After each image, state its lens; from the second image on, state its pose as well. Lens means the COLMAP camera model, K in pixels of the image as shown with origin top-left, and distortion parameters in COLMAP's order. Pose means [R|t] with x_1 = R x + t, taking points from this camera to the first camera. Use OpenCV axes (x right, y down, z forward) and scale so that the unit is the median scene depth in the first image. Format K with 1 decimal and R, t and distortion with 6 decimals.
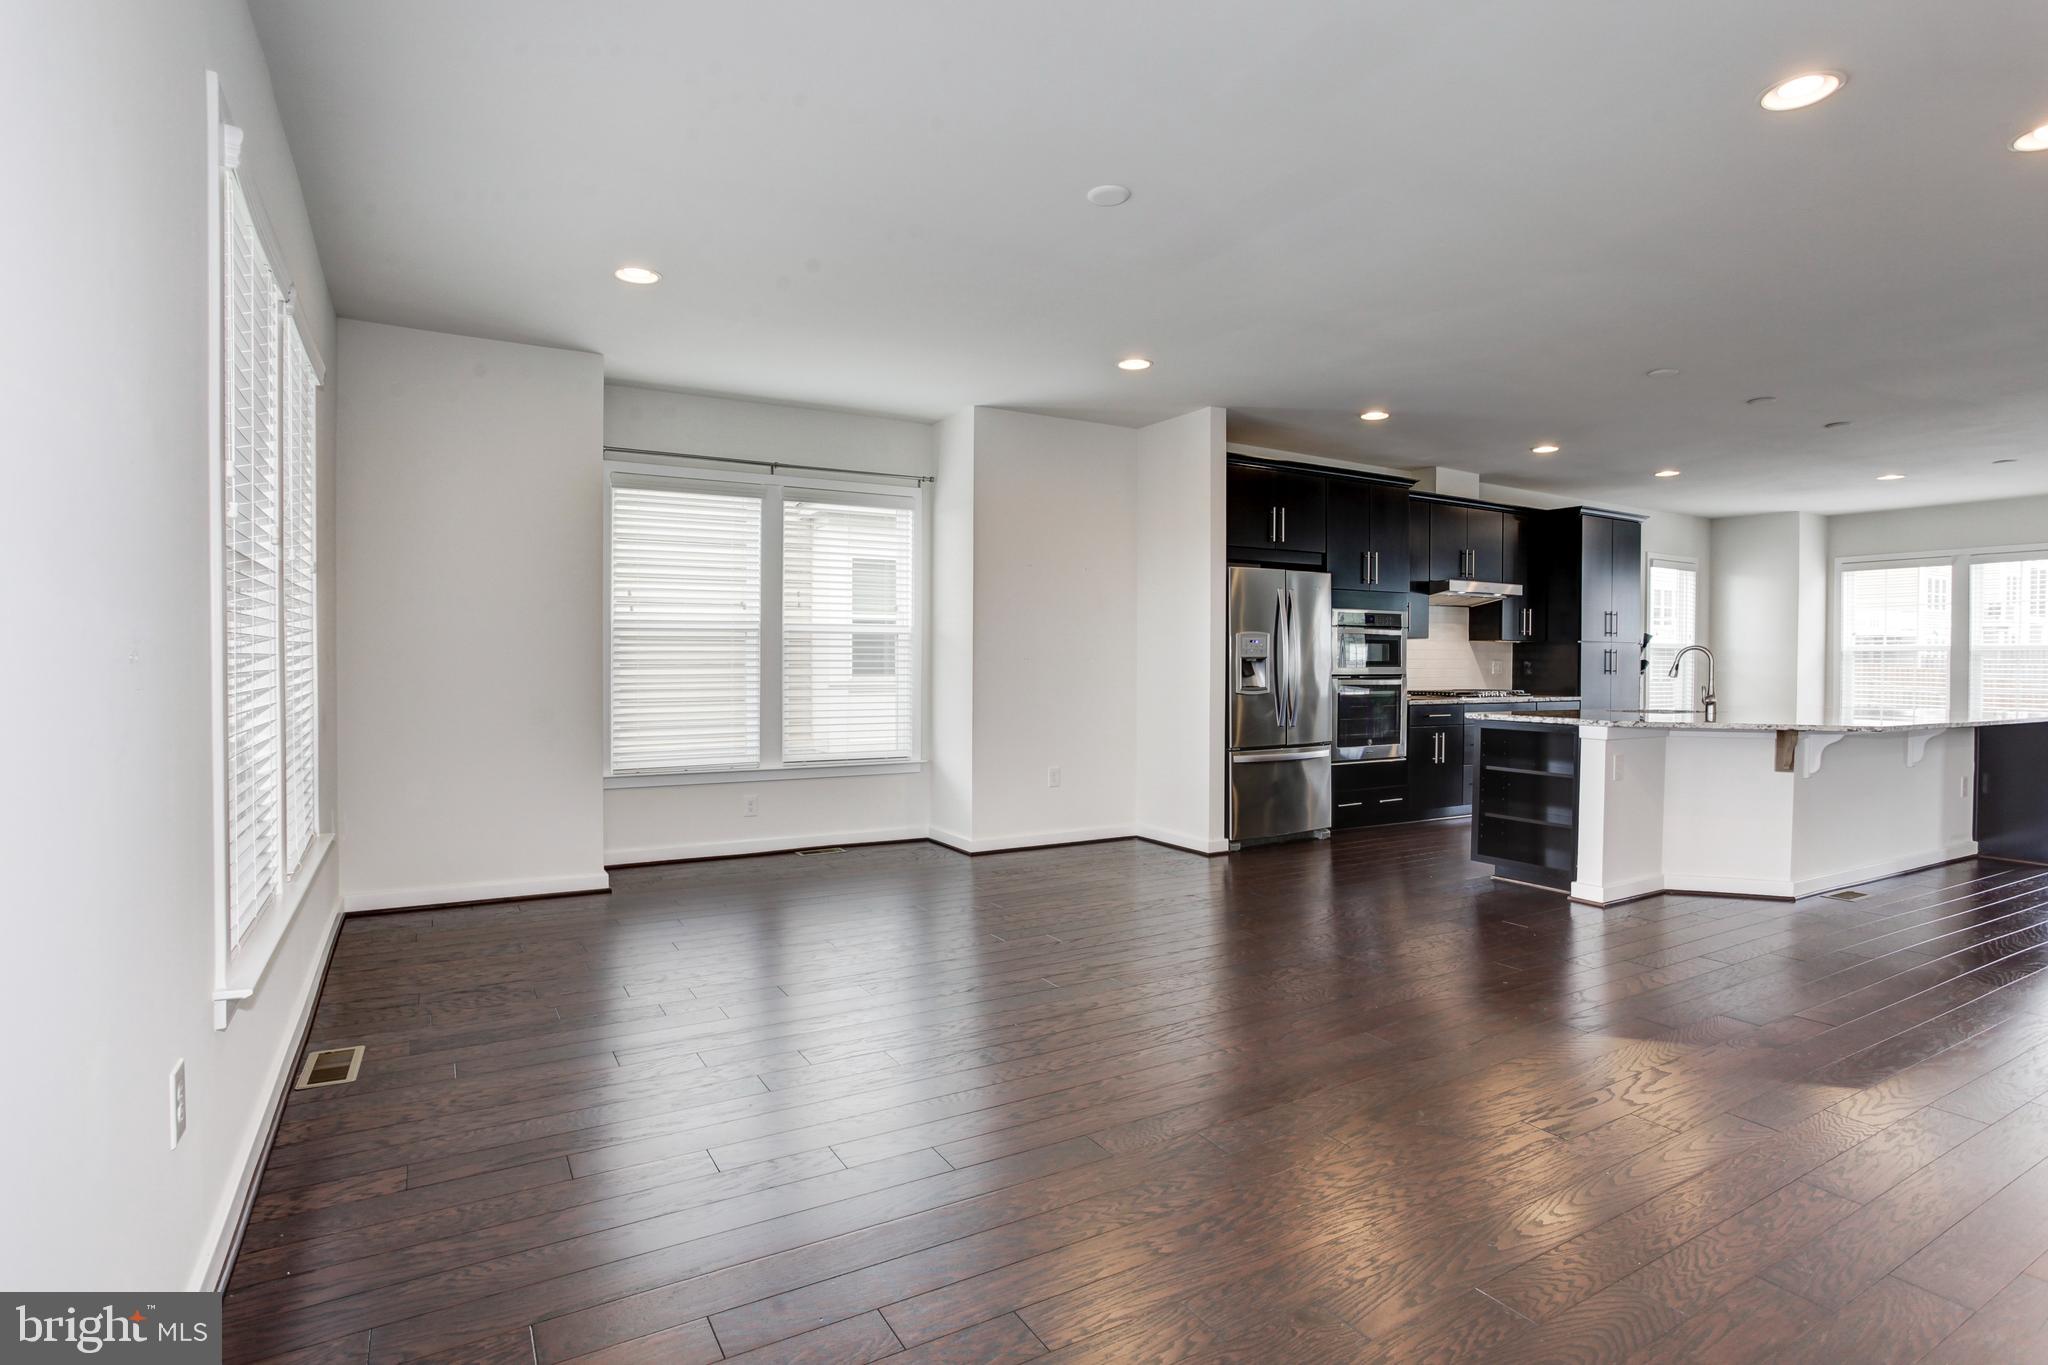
lens RADIAL K [[1060.5, 0, 1028.0], [0, 1060.5, 671.6], [0, 0, 1]] dist [-0.001375, 0.025902]
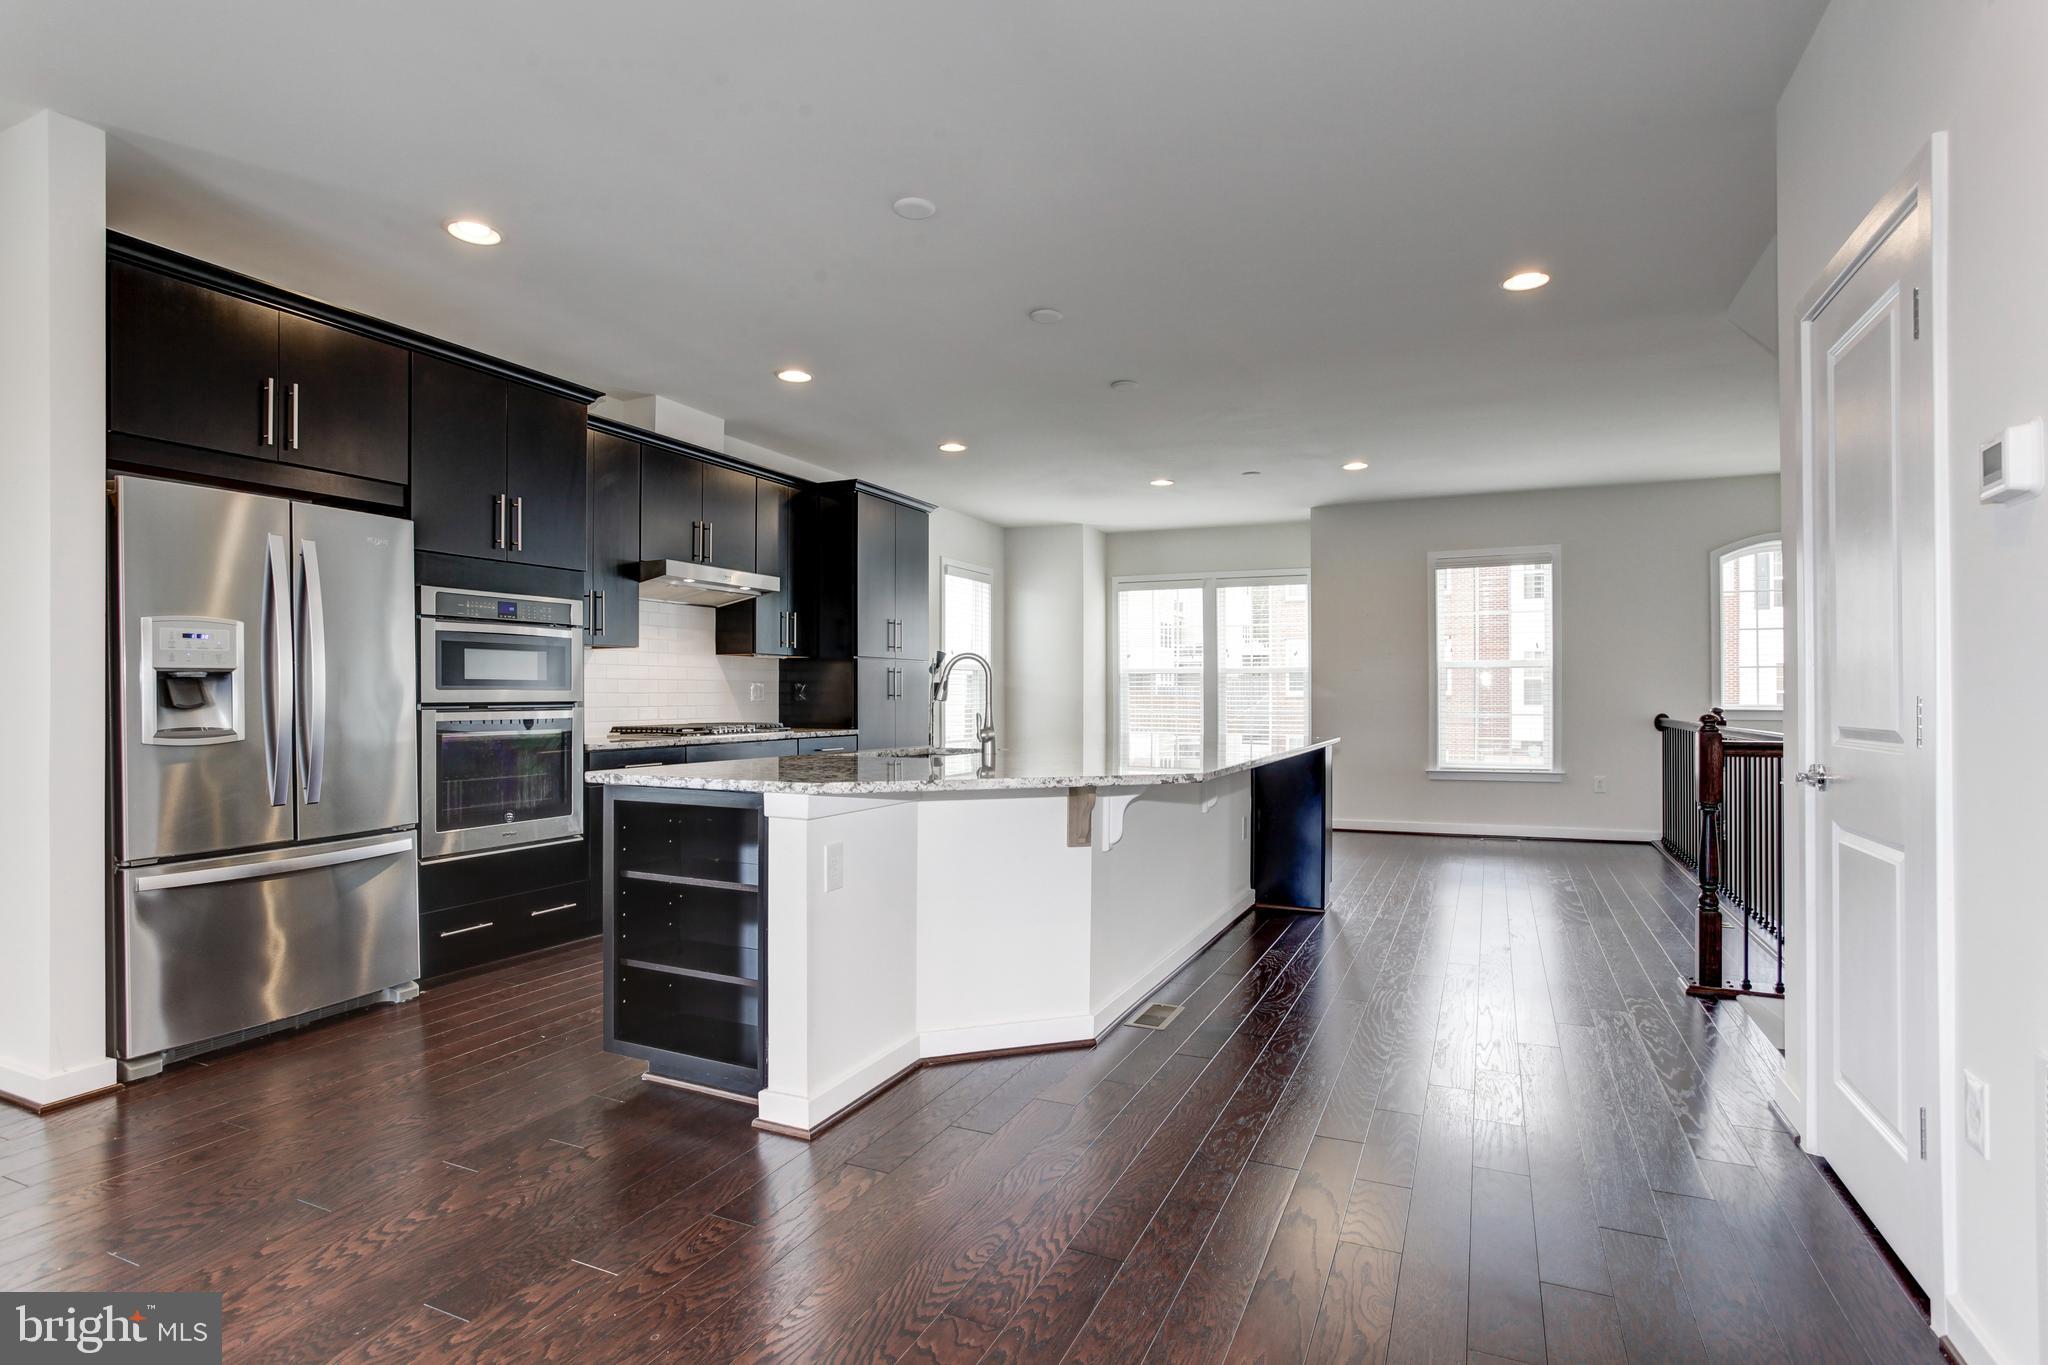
lens RADIAL K [[1035.6, 0, 1022.8], [0, 1035.6, 686.1], [0, 0, 1]] dist [-0.068732, 0.035895]
pose [[0.840656, -0.001719, 0.541567, 0.280524], [0.011124, 0.999839, -0.014093, 0.005358], [-0.541455, 0.017872, 0.840540, 0.402903]]
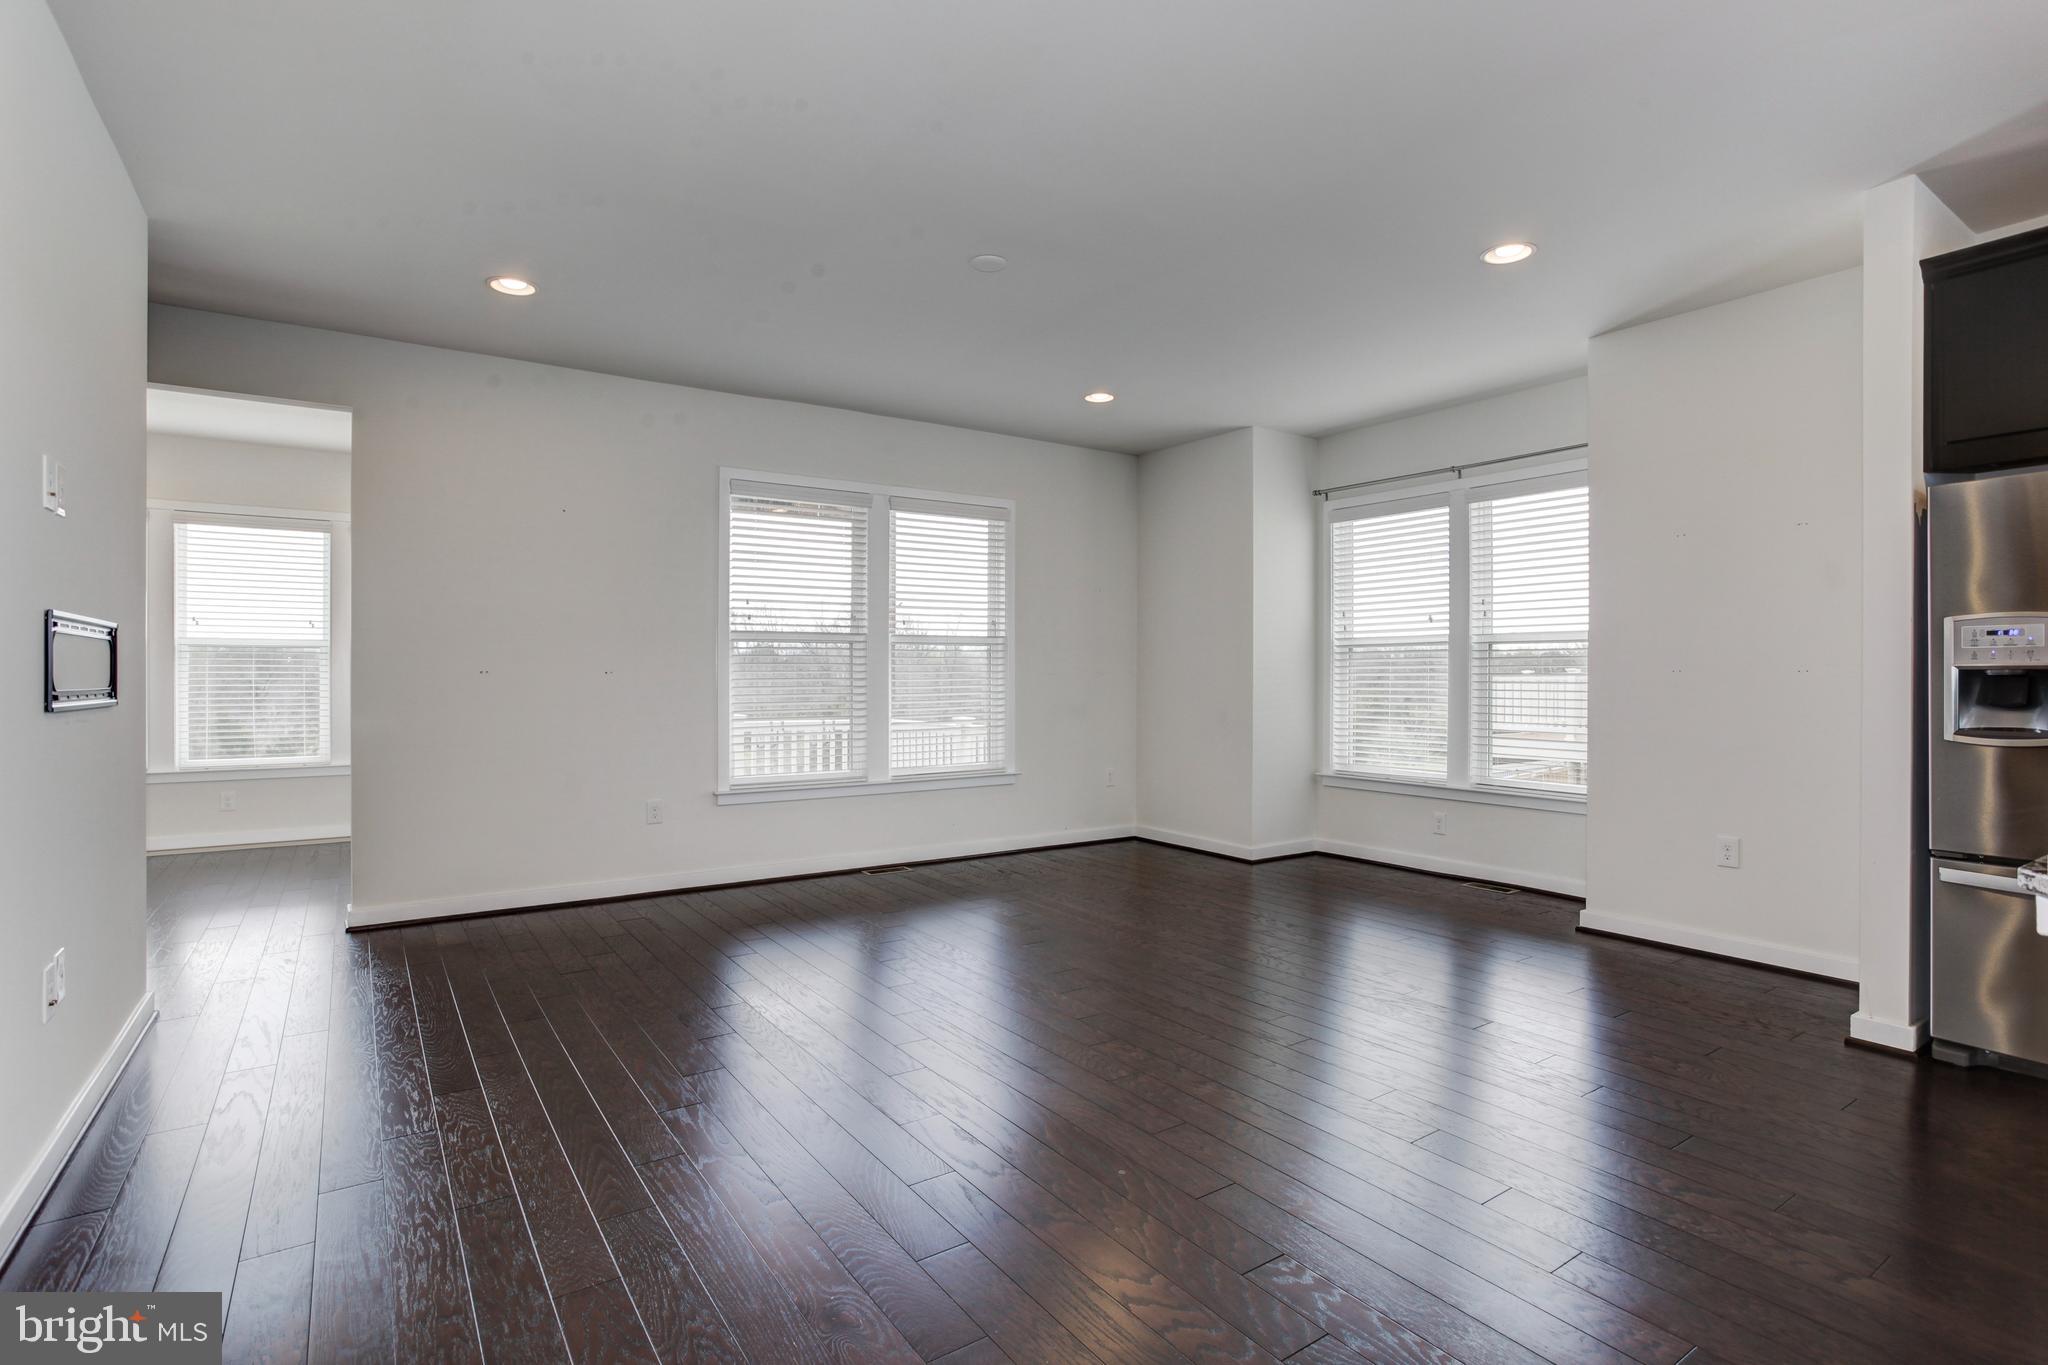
lens RADIAL K [[1035.6, 0, 1022.8], [0, 1035.6, 686.1], [0, 0, 1]] dist [-0.068732, 0.035895]
pose [[0.044274, -0.004810, -0.999008, 0.640756], [-0.019178, 0.999800, -0.005663, 0.006148], [0.998835, 0.019410, 0.044173, 0.546600]]
